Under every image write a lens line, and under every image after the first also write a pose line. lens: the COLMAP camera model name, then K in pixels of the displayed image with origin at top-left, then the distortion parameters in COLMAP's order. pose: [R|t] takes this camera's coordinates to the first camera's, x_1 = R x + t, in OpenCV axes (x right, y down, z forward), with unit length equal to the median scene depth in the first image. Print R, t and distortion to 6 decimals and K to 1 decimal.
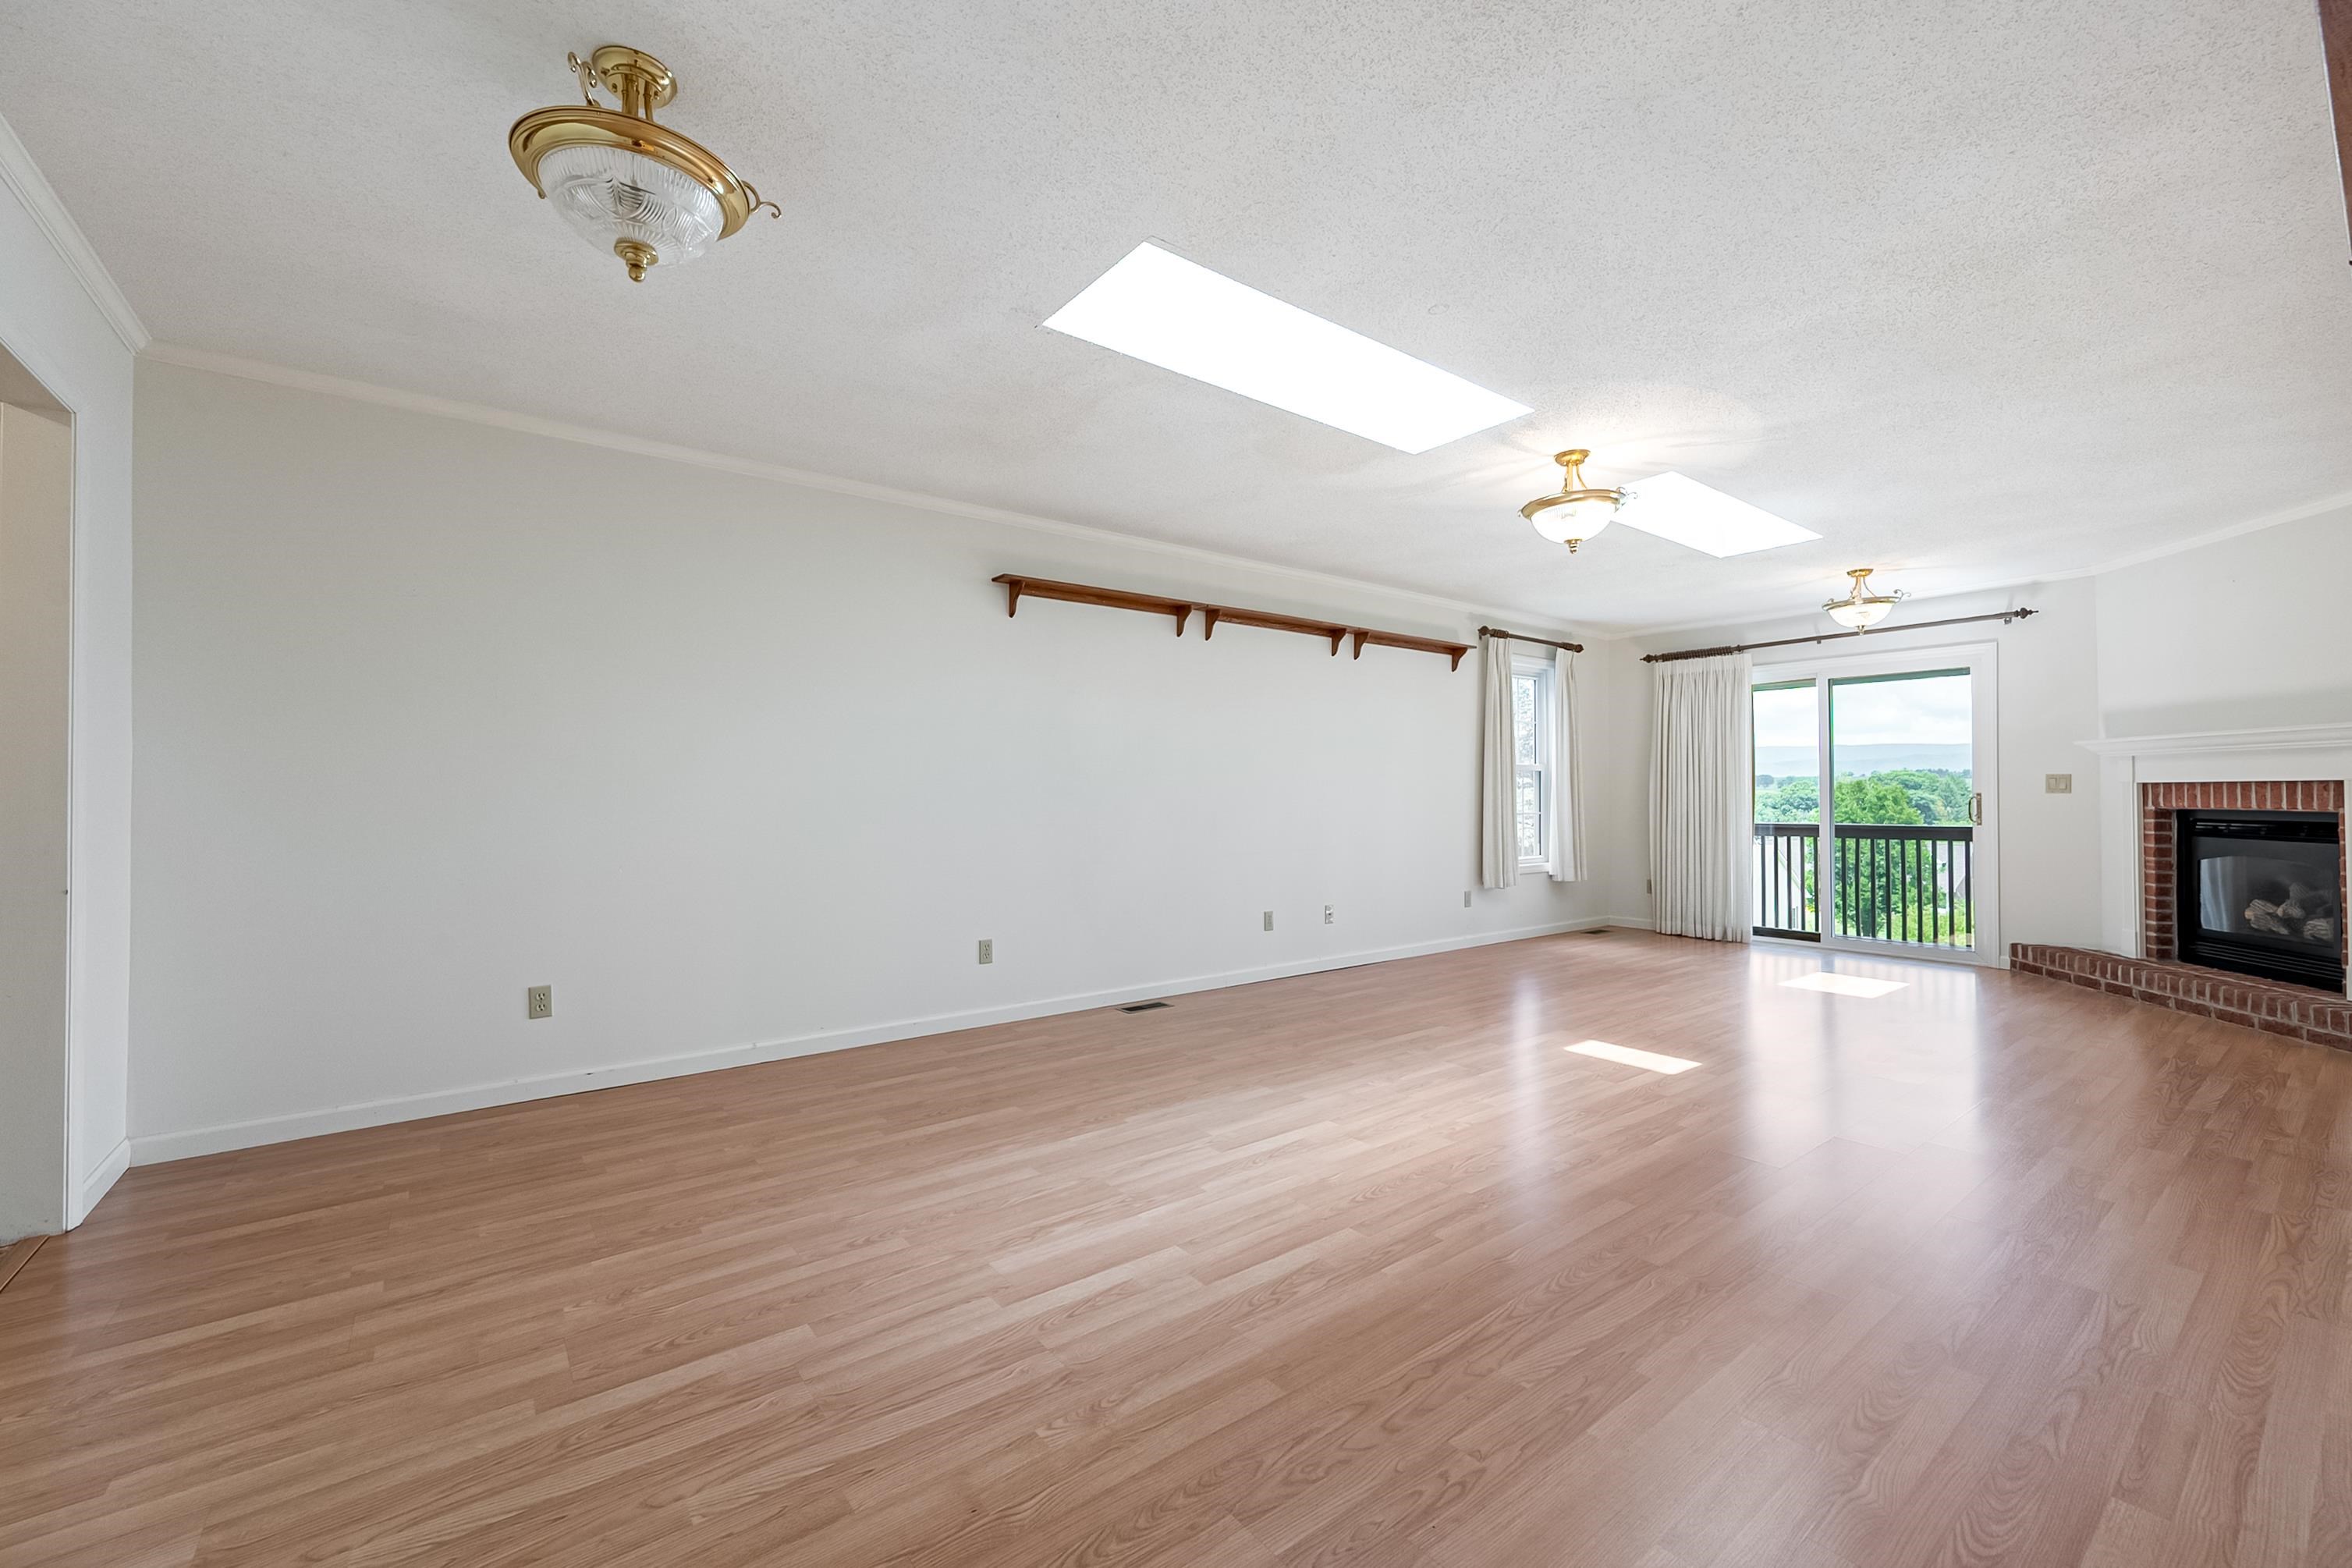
lens RADIAL K [[940.7, 0, 1171.8], [0, 940.7, 785.3], [0, 0, 1]] dist [0.000558, 0.000052]
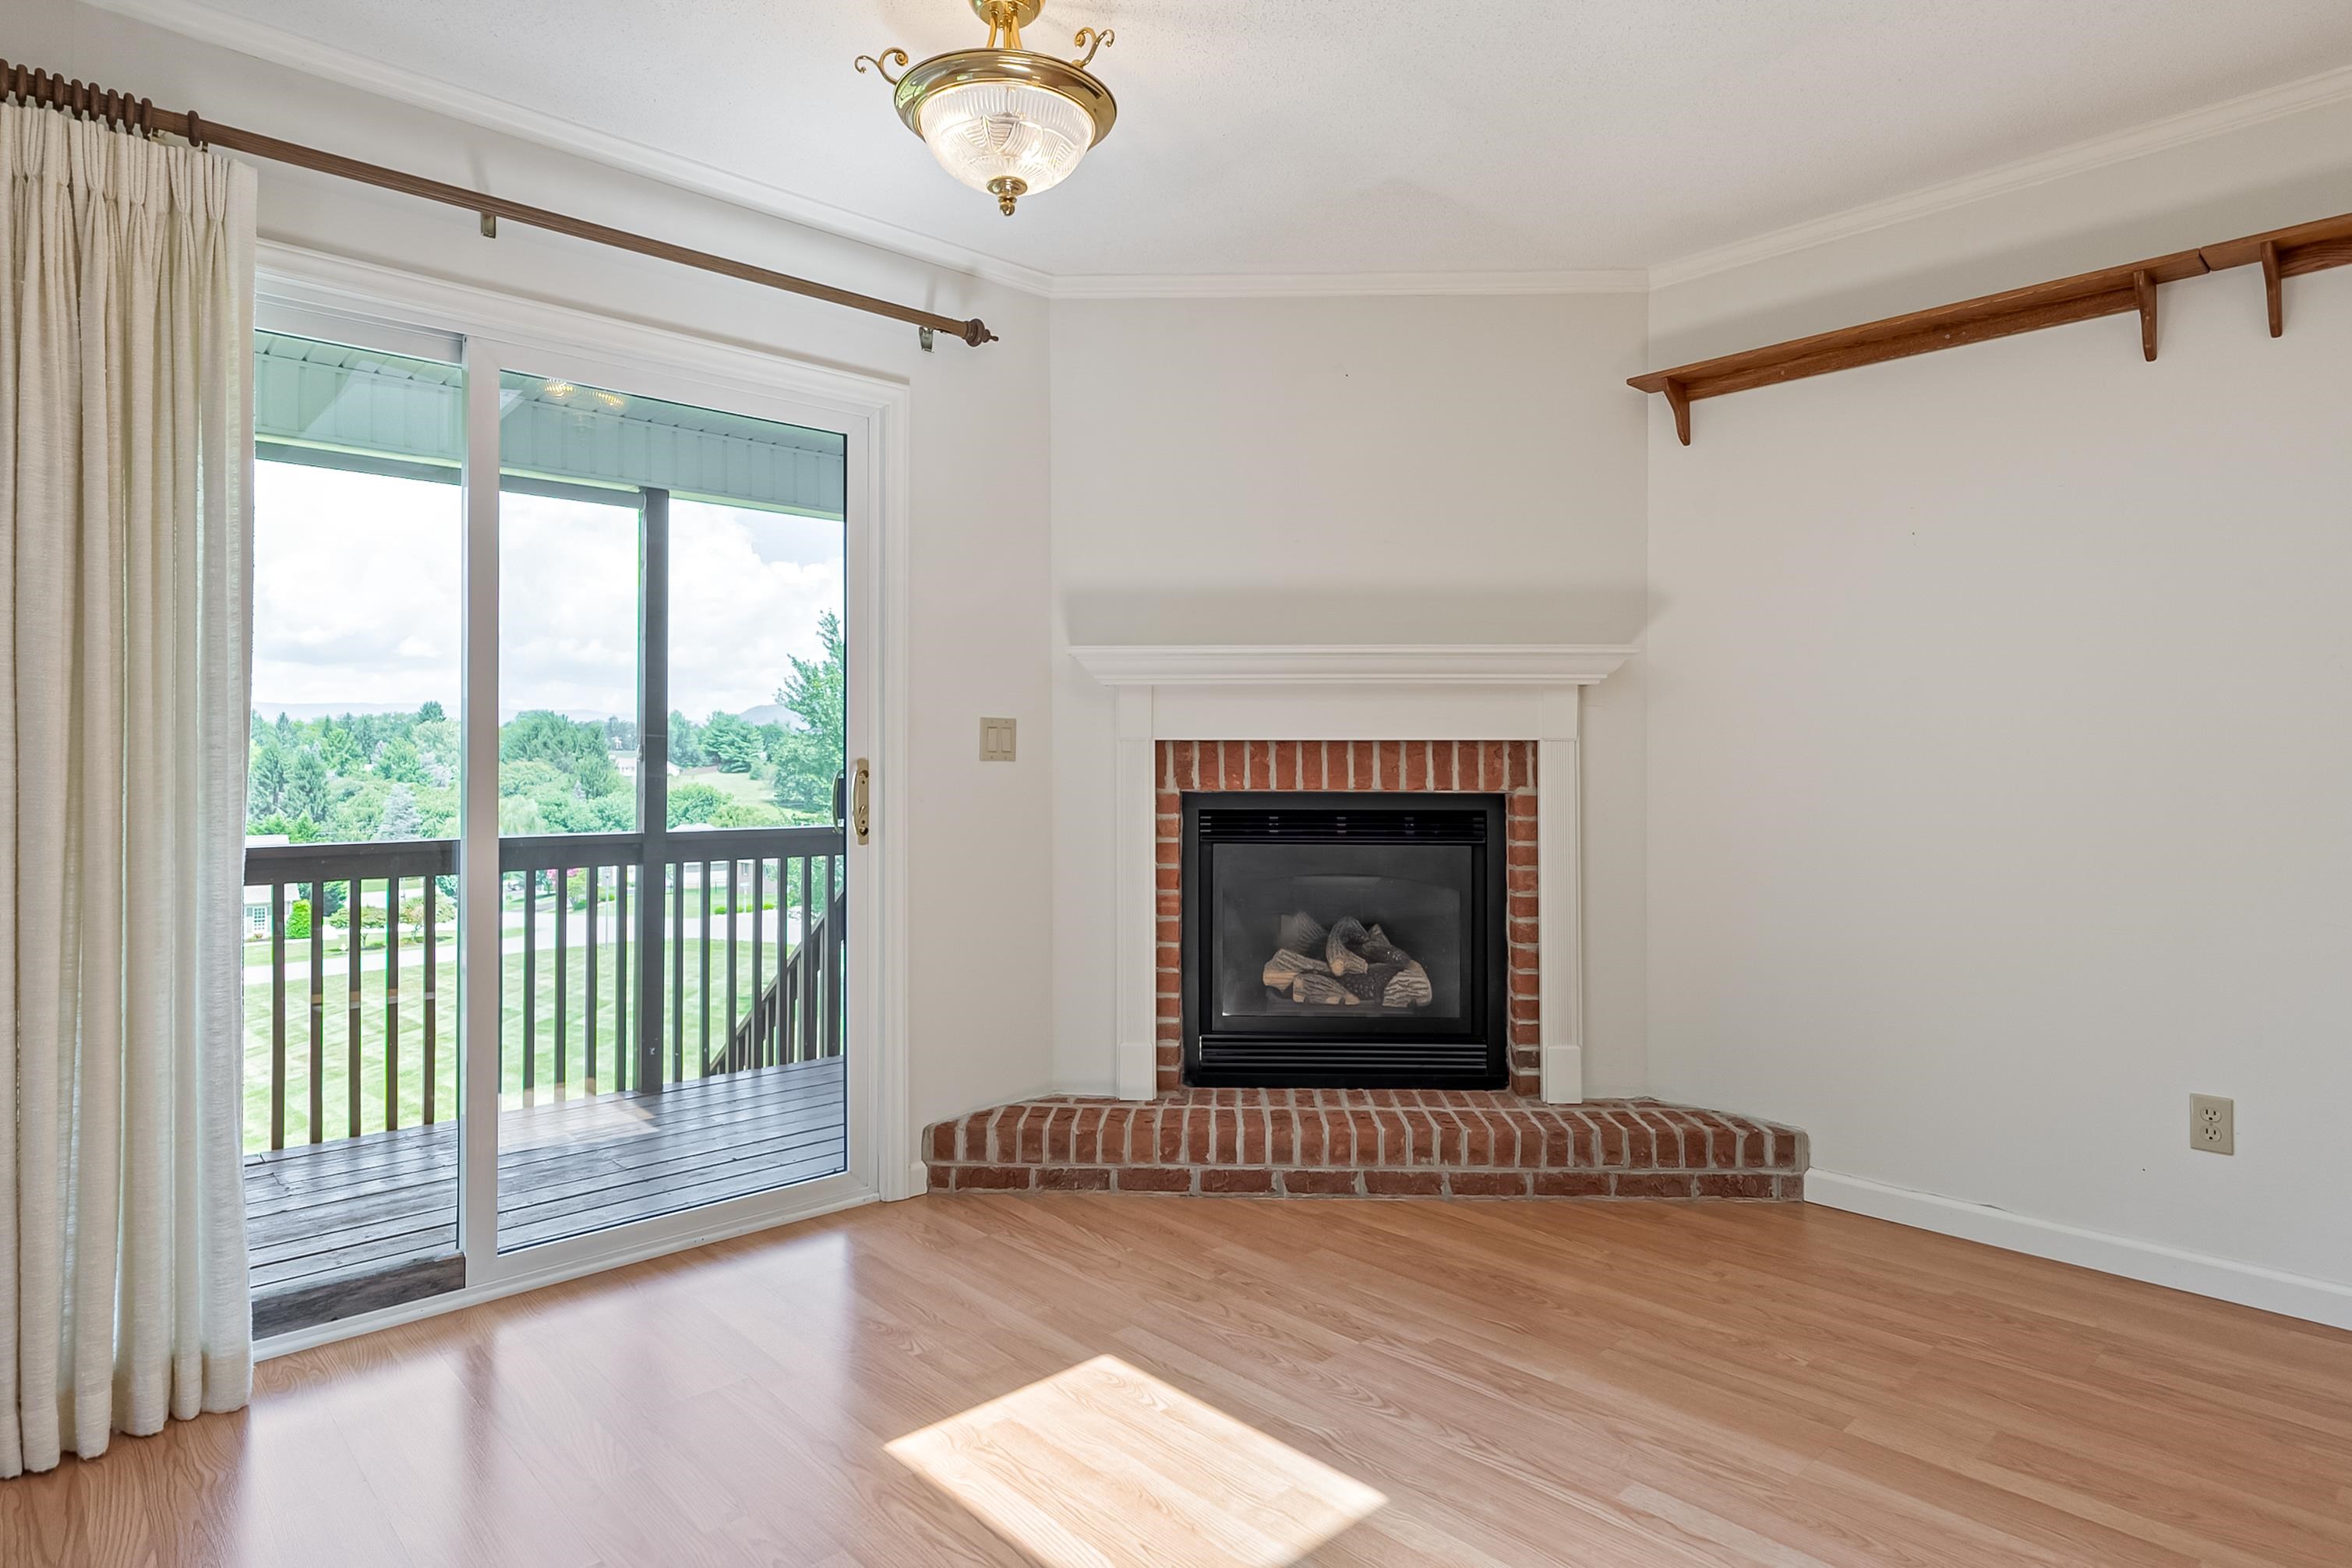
lens RADIAL K [[1333.8, 0, 1173.9], [0, 1333.8, 766.8], [0, 0, 1]] dist [0.002302, -0.000542]
pose [[-0.108362, -0.003174, 0.994106, 0.348909], [-0.010284, 0.999945, 0.002071, 0.010004], [-0.994058, -0.009999, -0.108388, 1.100009]]
